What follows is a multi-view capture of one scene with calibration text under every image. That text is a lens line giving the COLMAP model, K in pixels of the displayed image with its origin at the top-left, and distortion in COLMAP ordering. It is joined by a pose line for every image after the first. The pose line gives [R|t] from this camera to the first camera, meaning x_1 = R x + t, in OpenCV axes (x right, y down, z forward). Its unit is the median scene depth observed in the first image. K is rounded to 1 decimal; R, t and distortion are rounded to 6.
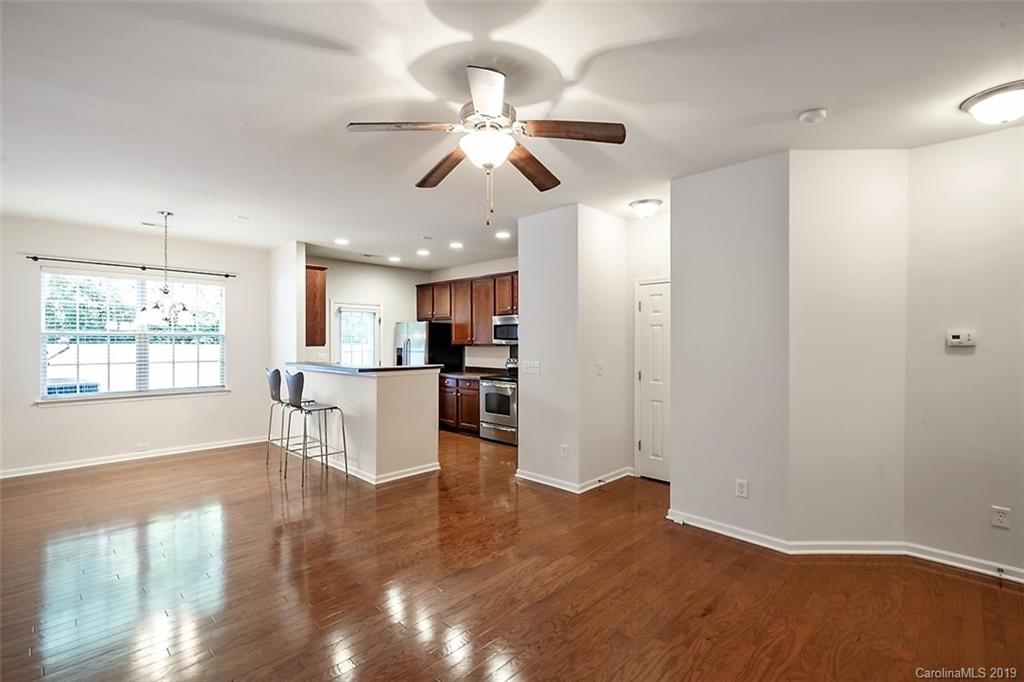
lens RADIAL K [[470.2, 0, 508.2], [0, 470.2, 342.8], [0, 0, 1]] dist [0.000084, 0.003589]
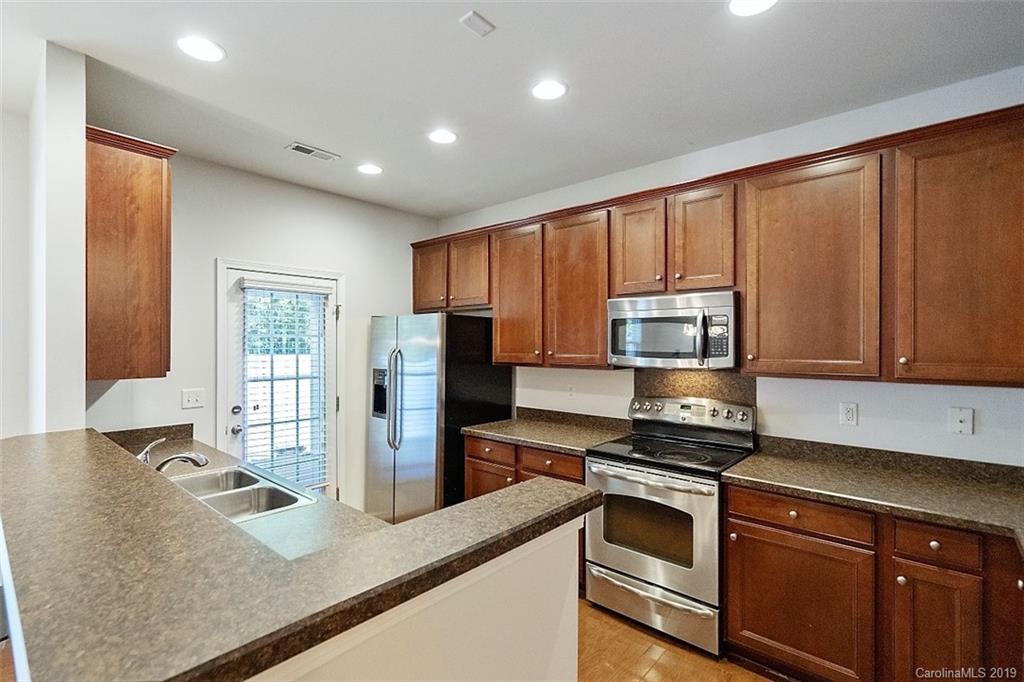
lens RADIAL K [[470.2, 0, 511.4], [0, 470.2, 346.6], [0, 0, 1]] dist [0.000084, 0.003589]
pose [[0.998561, 0.001237, 0.053618, -0.154869], [-0.001342, 0.999997, 0.001921, -0.016278], [-0.053615, -0.001991, 0.998560, 0.648858]]
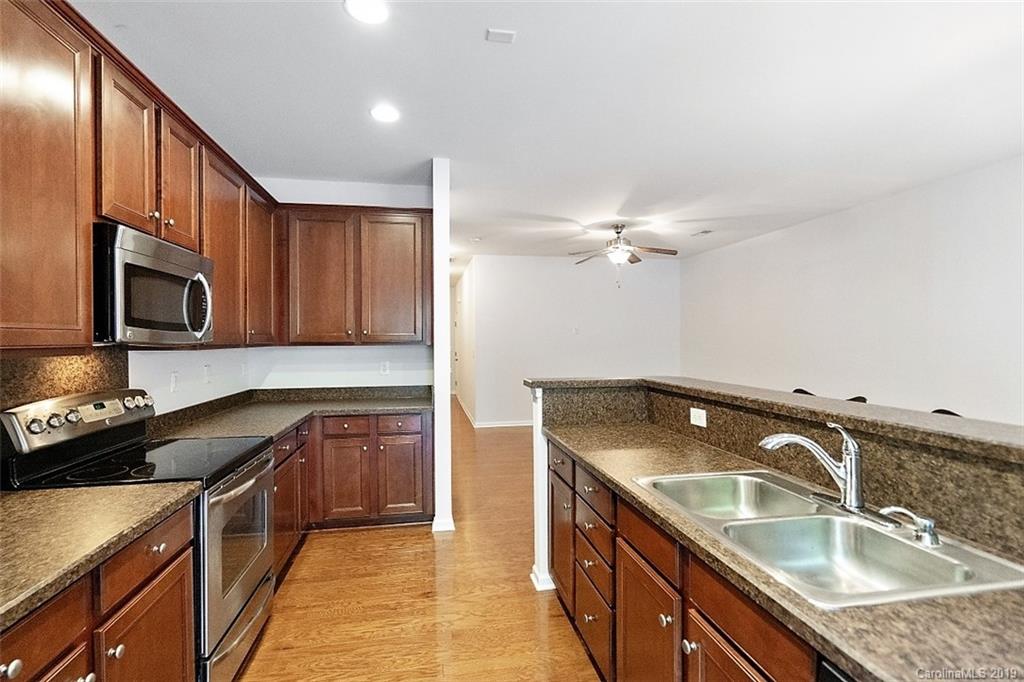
lens RADIAL K [[470.2, 0, 510.5], [0, 470.2, 338.0], [0, 0, 1]] dist [0.000084, 0.003589]
pose [[-0.817333, 0.004356, 0.576149, -0.356967], [0.007209, 0.999970, 0.002667, 0.000004], [-0.576121, 0.006333, -0.817340, 1.191903]]
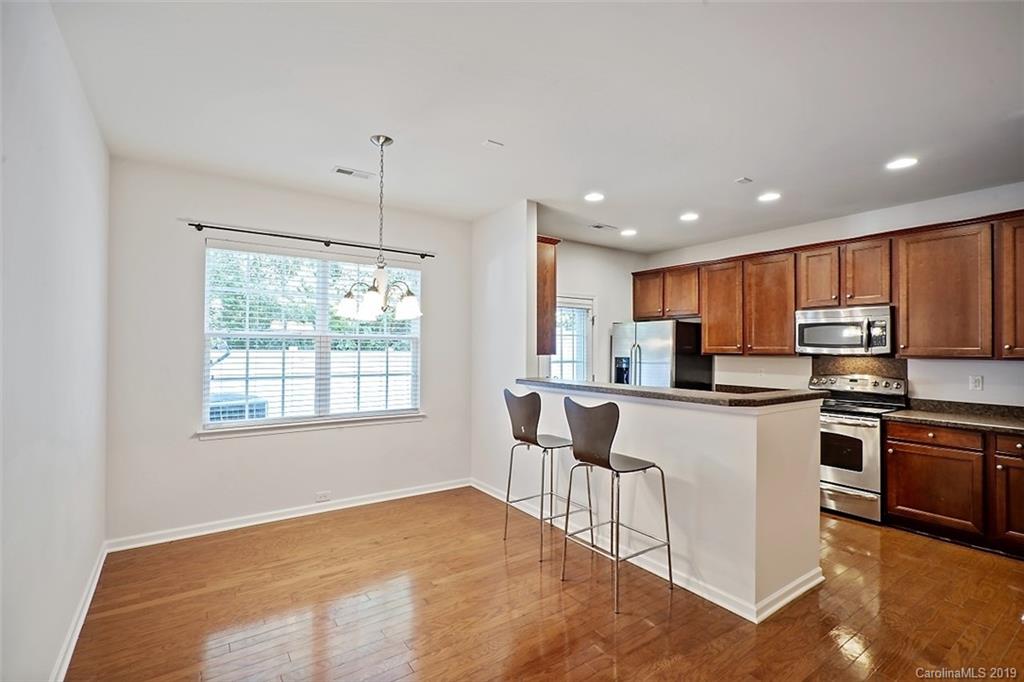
lens RADIAL K [[470.2, 0, 510.5], [0, 470.2, 344.2], [0, 0, 1]] dist [0.000084, 0.003589]
pose [[0.983559, 0.004185, -0.180540, -0.335183], [-0.006445, 0.999908, -0.011934, 0.000360], [0.180473, 0.012901, 0.983495, 0.317934]]
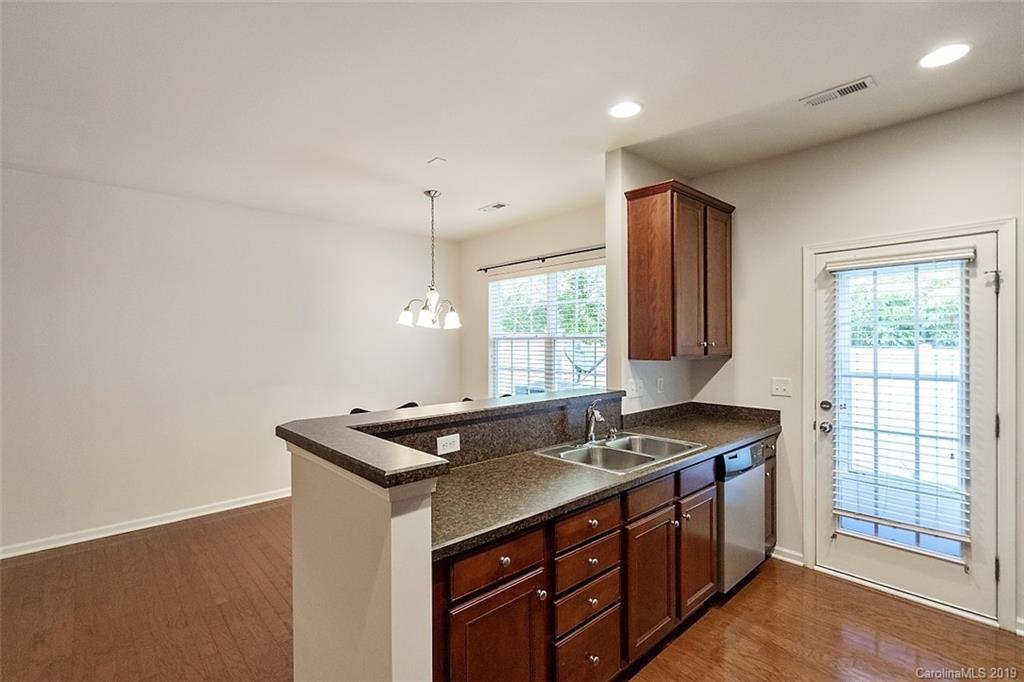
lens RADIAL K [[470.2, 0, 506.8], [0, 470.2, 342.2], [0, 0, 1]] dist [0.000084, 0.003589]
pose [[-0.066597, 0.004425, -0.997770, 0.062947], [0.003060, 0.999986, 0.004231, -0.012512], [0.997775, -0.002772, -0.066610, 0.886217]]
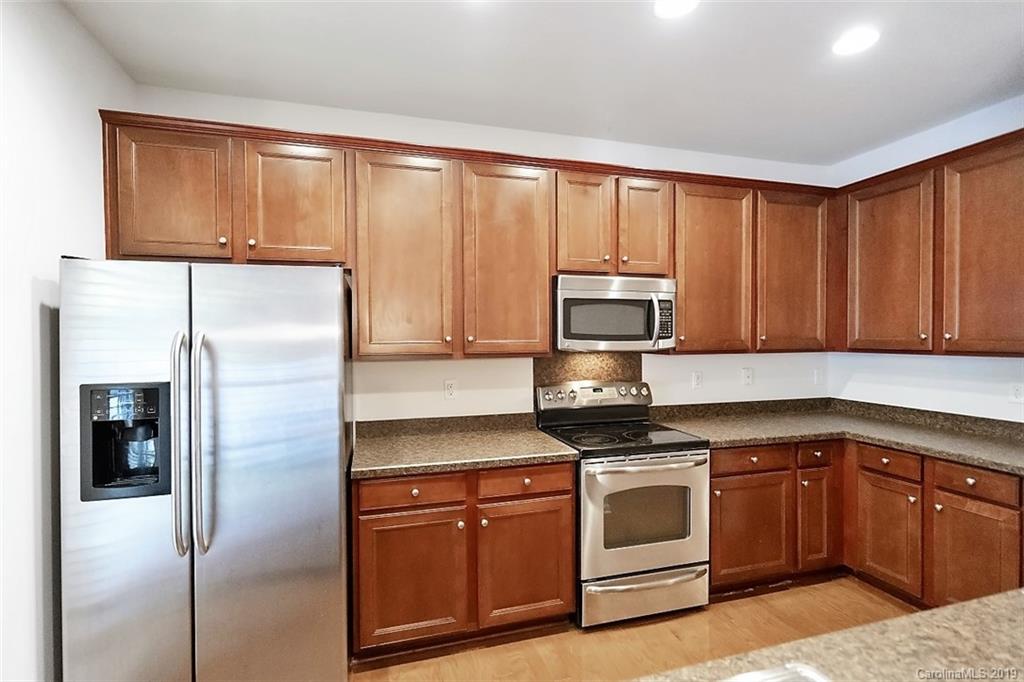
lens RADIAL K [[482.5, 0, 507.1], [0, 482.5, 341.1], [0, 0, 1]] dist [0.000055, 0.000198]
pose [[0.485945, -0.012677, 0.873898, -0.415497], [0.009624, 0.999912, 0.009153, -0.010017], [-0.873936, 0.003963, 0.486024, 0.943604]]
